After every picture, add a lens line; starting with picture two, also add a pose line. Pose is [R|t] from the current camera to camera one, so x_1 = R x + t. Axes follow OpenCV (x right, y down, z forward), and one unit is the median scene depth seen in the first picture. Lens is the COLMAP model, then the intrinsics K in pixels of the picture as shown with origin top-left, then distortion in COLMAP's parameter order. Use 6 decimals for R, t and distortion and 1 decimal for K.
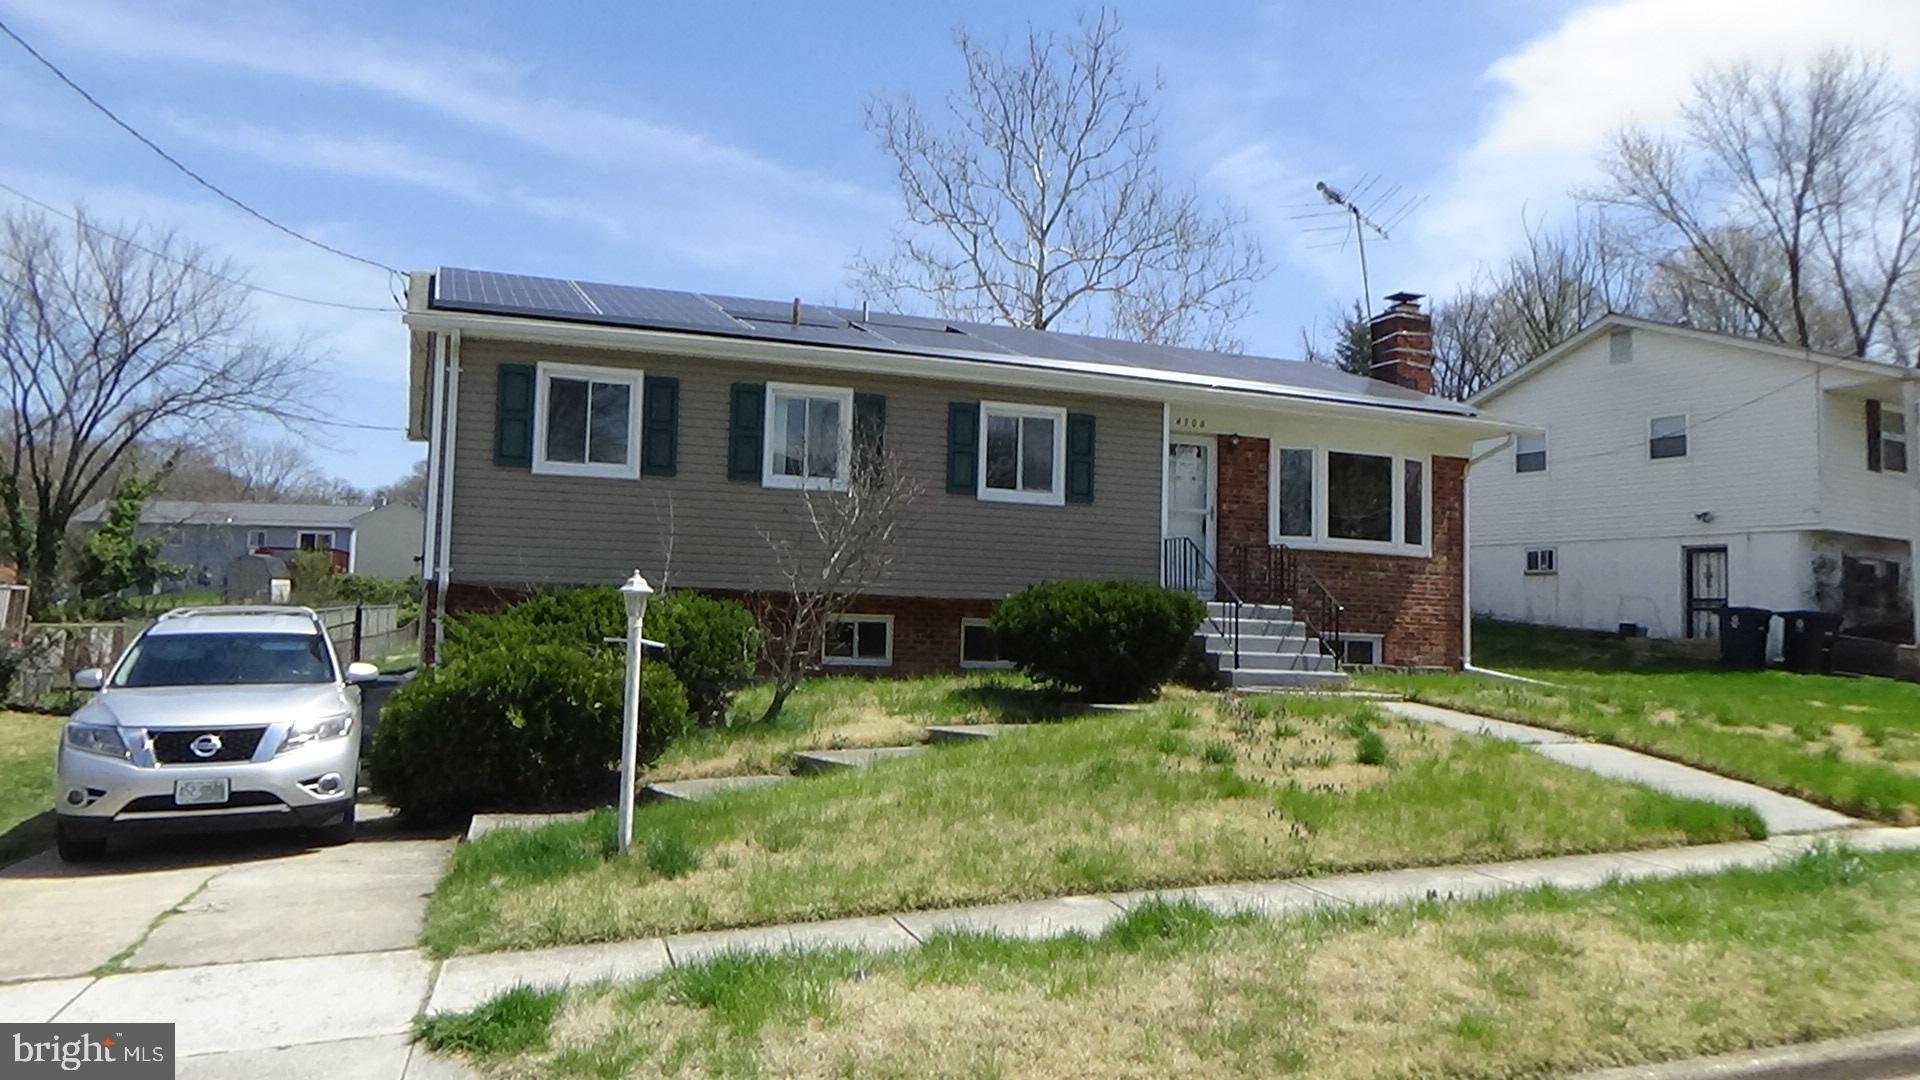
lens RADIAL K [[1452.4, 0, 960.0], [0, 1452.4, 540.0], [0, 0, 1]] dist [0.011928, 0.002416]
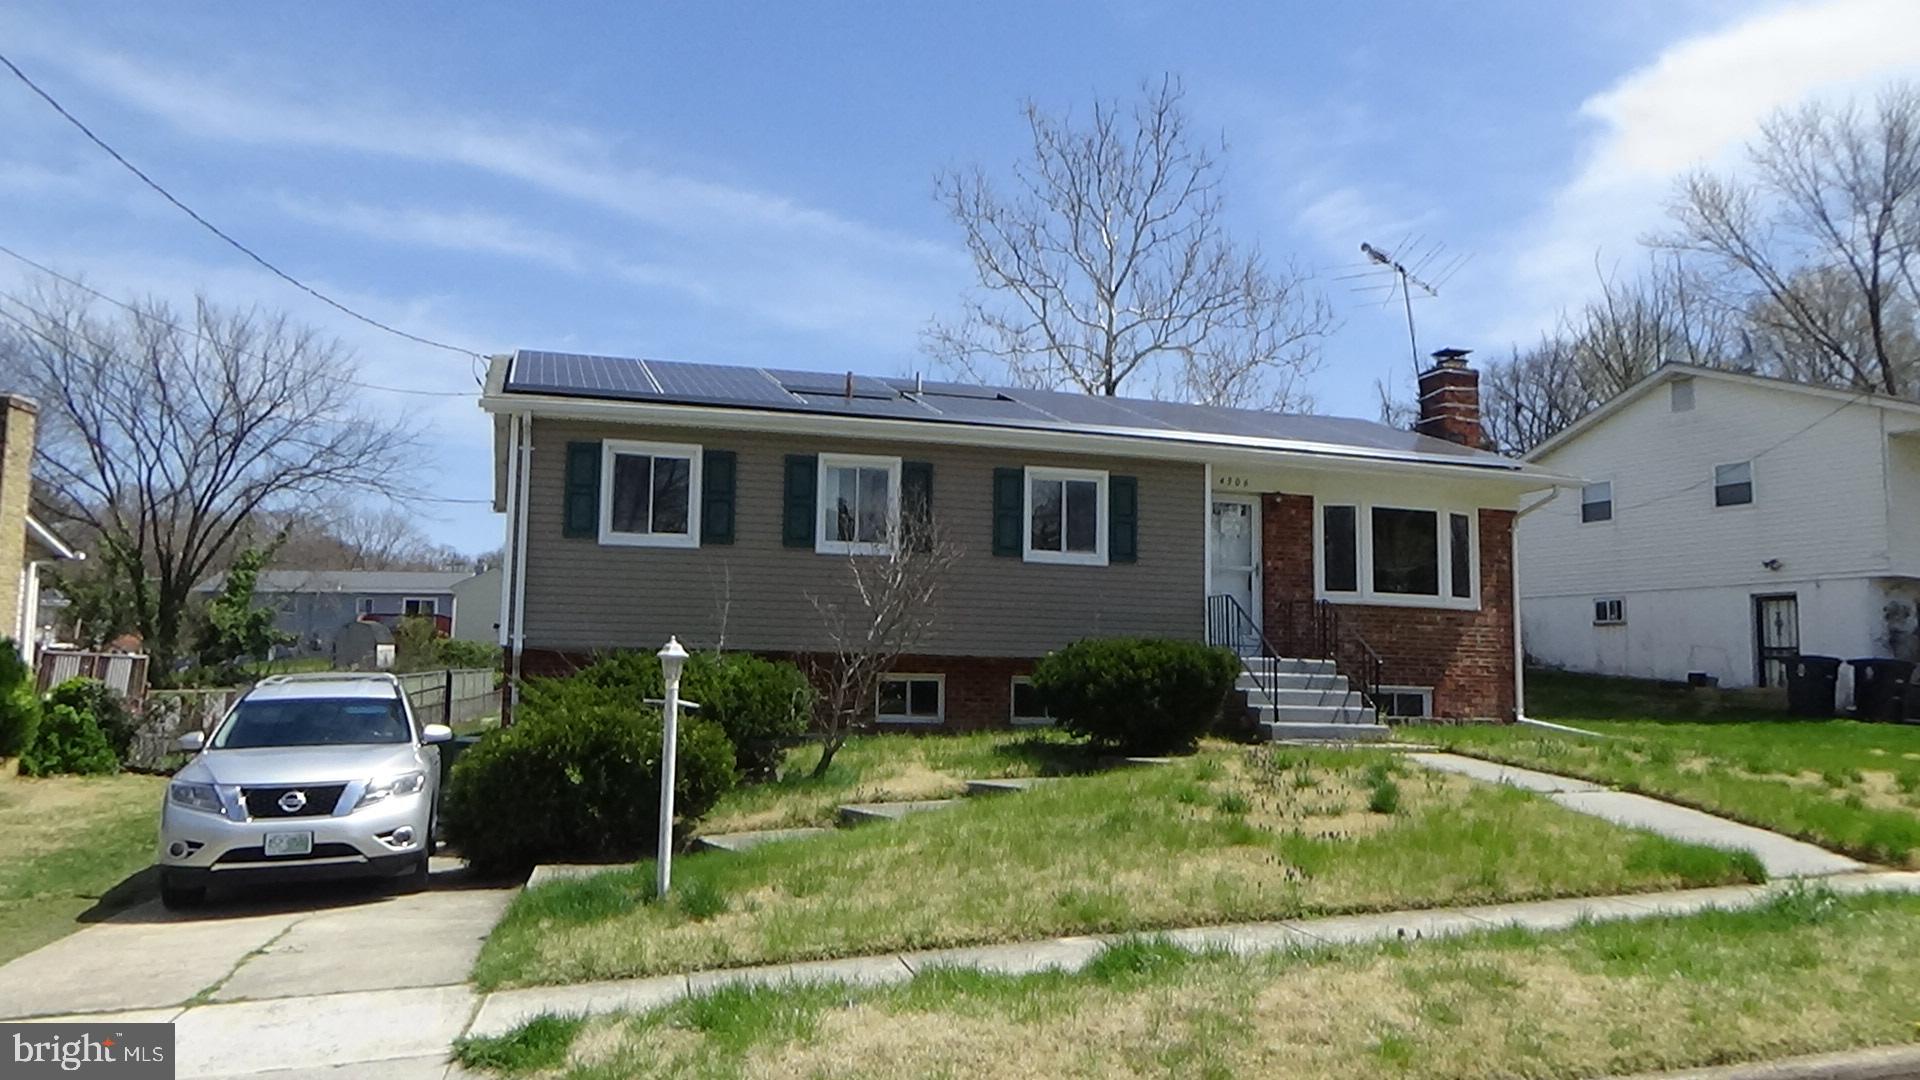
lens RADIAL K [[1448.5, 0, 960.0], [0, 1448.5, 540.0], [0, 0, 1]] dist [0.025395, -0.041960]
pose [[0.997963, -0.017704, -0.061284, 0.032998], [0.015293, 0.999099, -0.039589, -0.002683], [0.061929, 0.038571, 0.997335, -0.039563]]
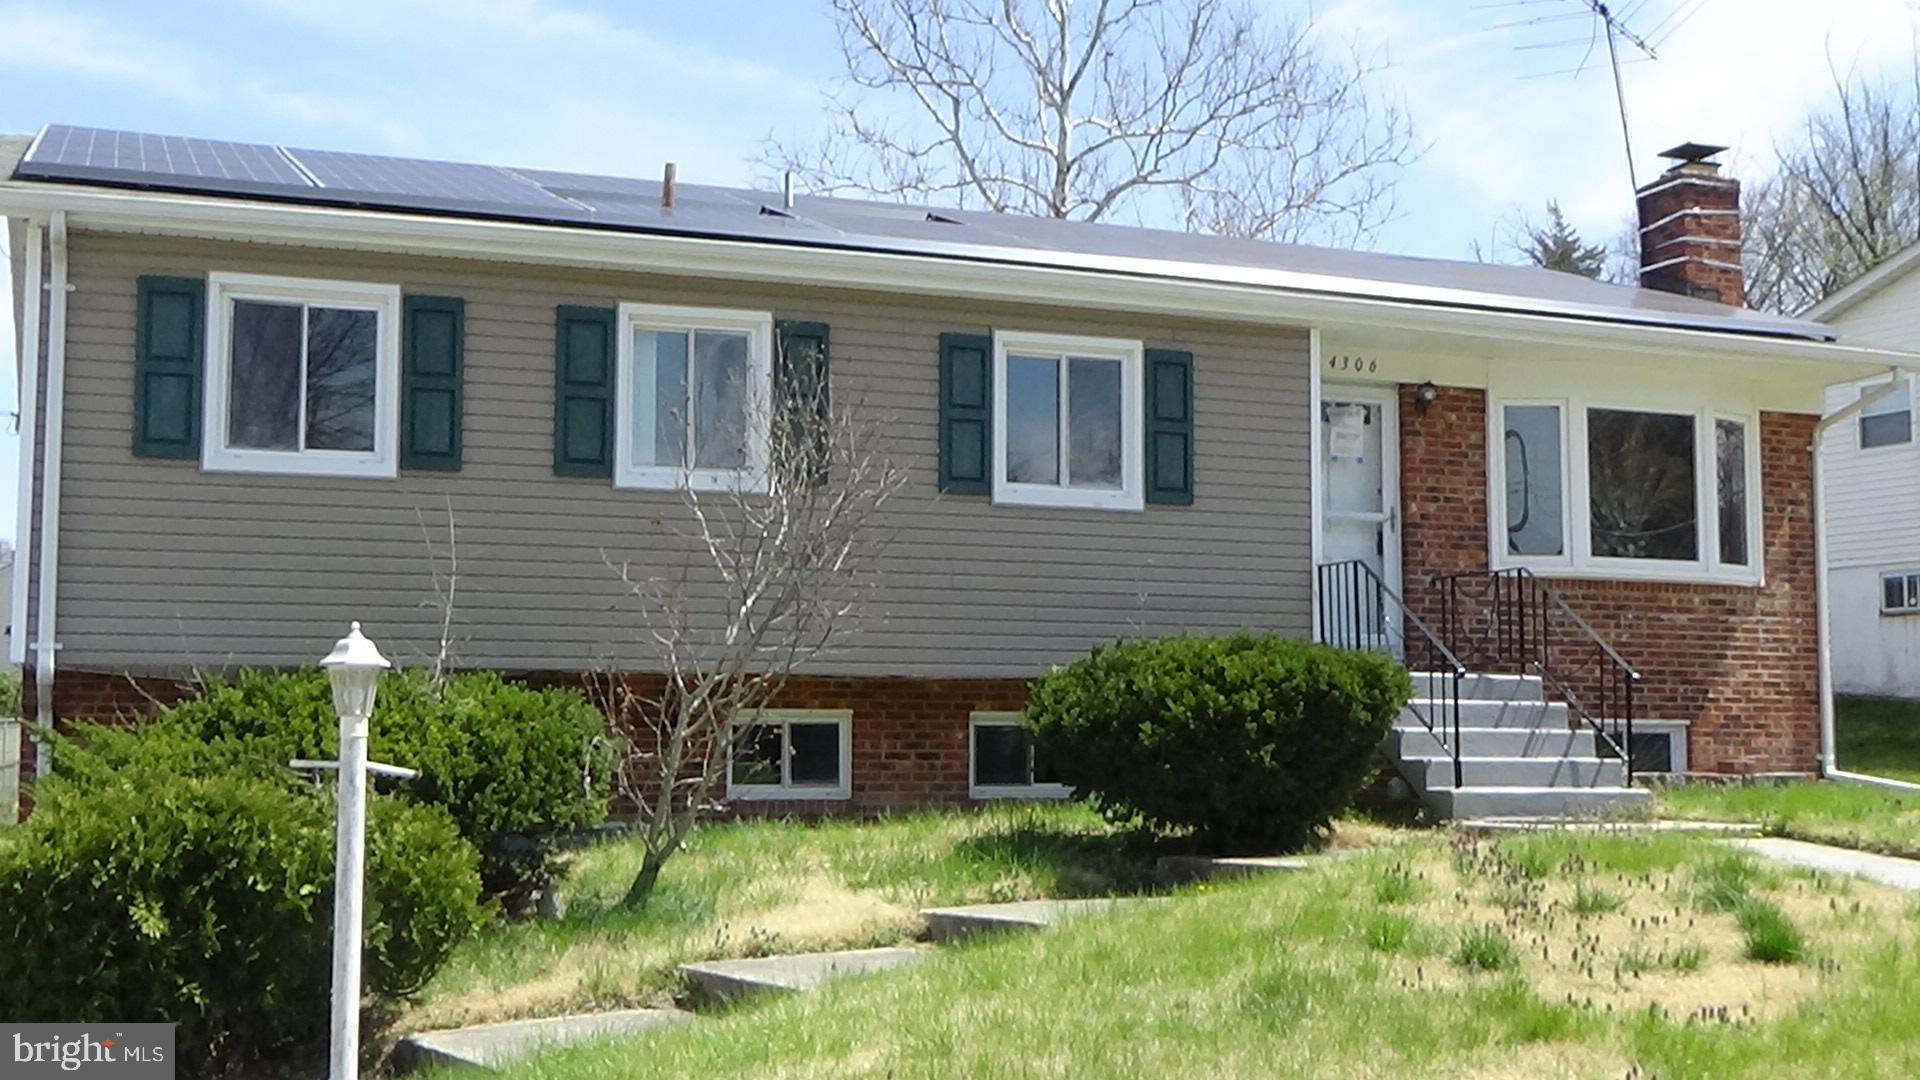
lens RADIAL K [[2247.6, 0, 960.0], [0, 2247.6, 540.0], [0, 0, 1]] dist [-0.017486, 0.006681]
pose [[0.999596, -0.025773, 0.011996, -0.012877], [0.026064, 0.999353, -0.024804, 0.009214], [-0.011349, 0.025106, 0.999620, 0.126015]]
